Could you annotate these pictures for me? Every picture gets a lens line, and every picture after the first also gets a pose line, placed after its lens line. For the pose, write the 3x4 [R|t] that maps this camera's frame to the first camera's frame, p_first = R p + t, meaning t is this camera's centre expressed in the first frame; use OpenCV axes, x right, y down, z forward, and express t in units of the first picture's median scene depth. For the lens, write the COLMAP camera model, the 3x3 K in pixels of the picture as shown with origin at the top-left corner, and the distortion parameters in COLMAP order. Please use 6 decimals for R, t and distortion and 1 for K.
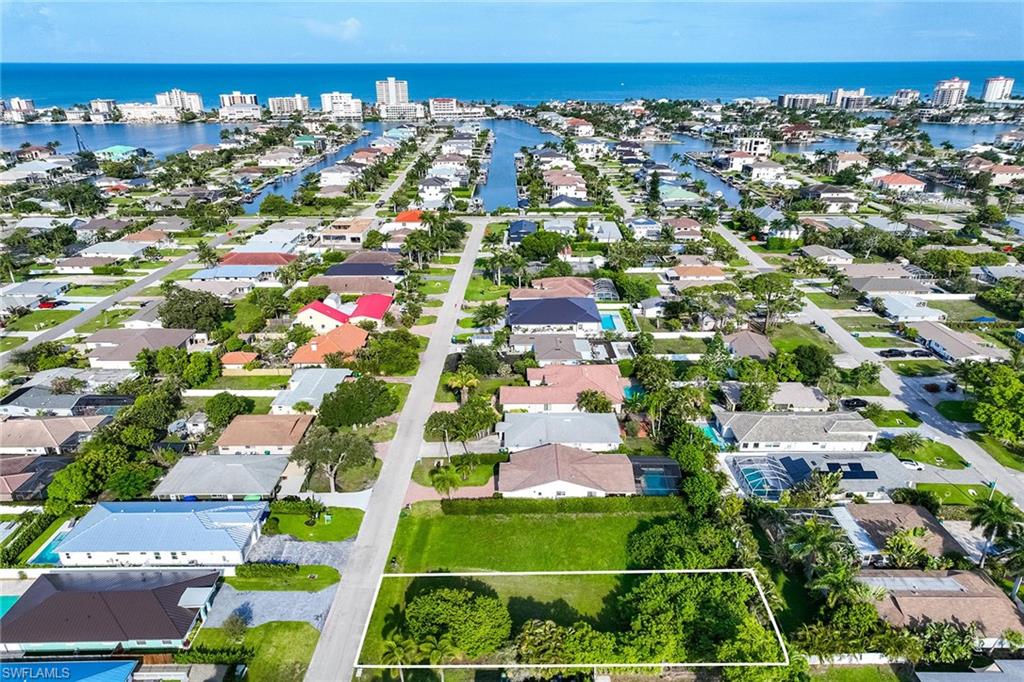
lens RADIAL K [[704.4, 0, 512.6], [0, 704.4, 402.4], [0, 0, 1]] dist [0.003014, 0.011203]
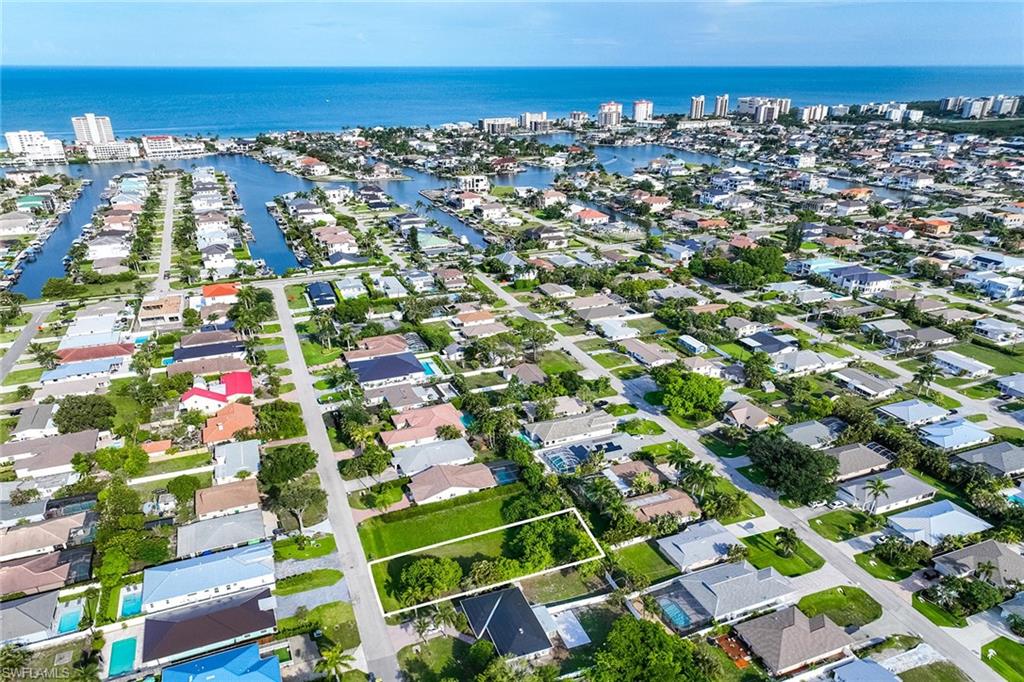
lens RADIAL K [[704.4, 0, 512.6], [0, 704.4, 402.4], [0, 0, 1]] dist [0.003014, 0.011203]
pose [[0.924103, -0.164436, 0.344956, -0.187845], [0.165542, 0.985848, 0.026470, -0.057241], [-0.344426, 0.032644, 0.938246, -0.325538]]
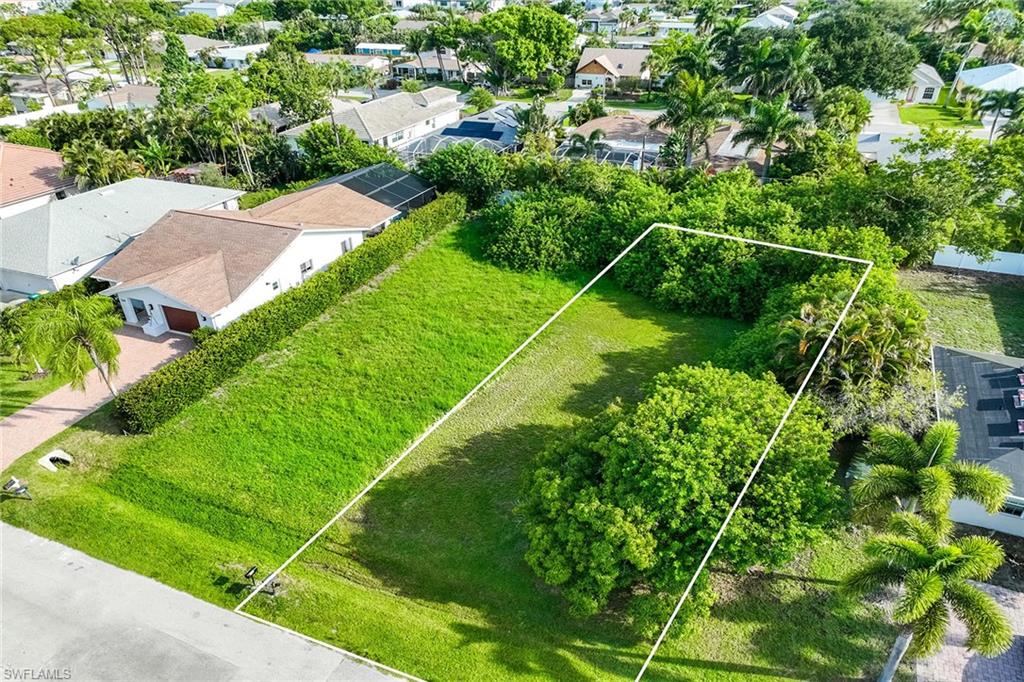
lens RADIAL K [[704.4, 0, 512.6], [0, 704.4, 402.4], [0, 0, 1]] dist [0.003014, 0.011203]
pose [[0.382145, -0.496139, 0.779622, -0.156954], [0.410348, 0.847021, 0.337891, 0.060418], [-0.827997, 0.190793, 0.527274, 0.387957]]
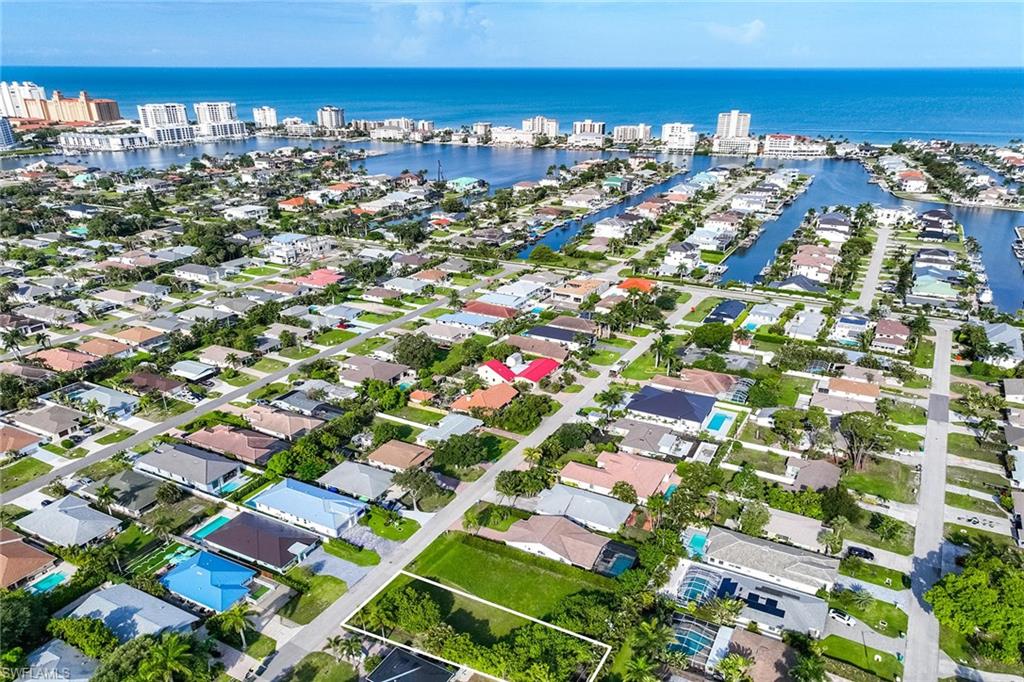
lens RADIAL K [[721.0, 0, 513.7], [0, 721.0, 398.3], [0, 0, 1]] dist [-0.000247, 0.014152]
pose [[0.883271, 0.200872, -0.423654, 0.323515], [-0.207821, 0.977698, 0.030282, -0.116207], [0.420288, 0.061297, 0.905318, -0.192213]]
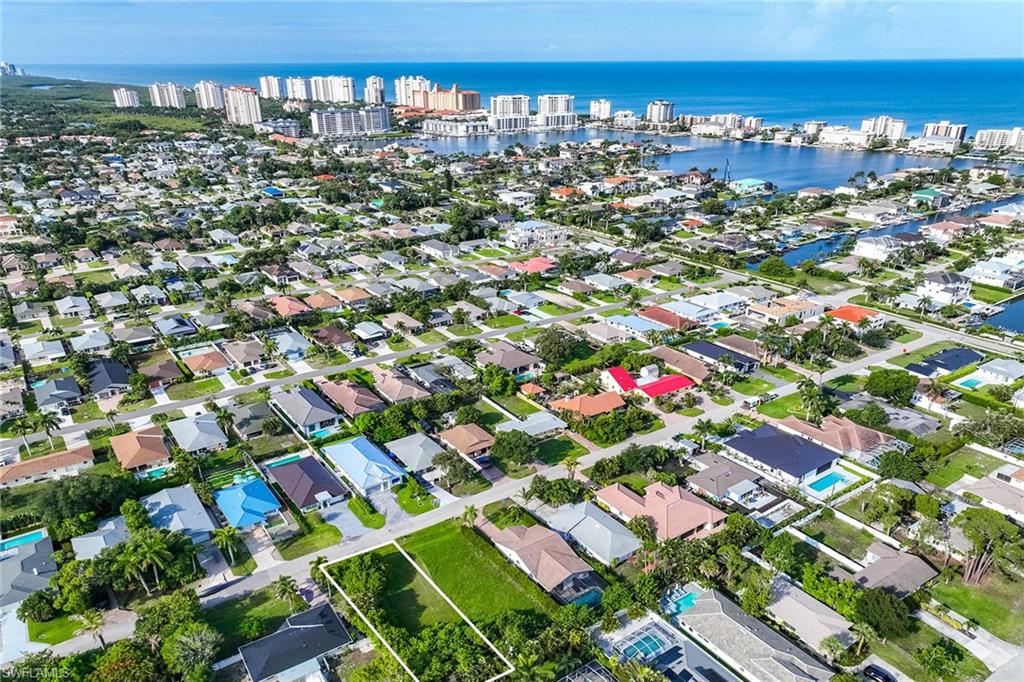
lens RADIAL K [[721.0, 0, 513.7], [0, 721.0, 398.3], [0, 0, 1]] dist [-0.000247, 0.014152]
pose [[0.574884, 0.350035, -0.739584, 0.568421], [-0.354986, 0.921078, 0.160000, -0.221545], [0.737220, 0.170561, 0.653771, 0.014193]]
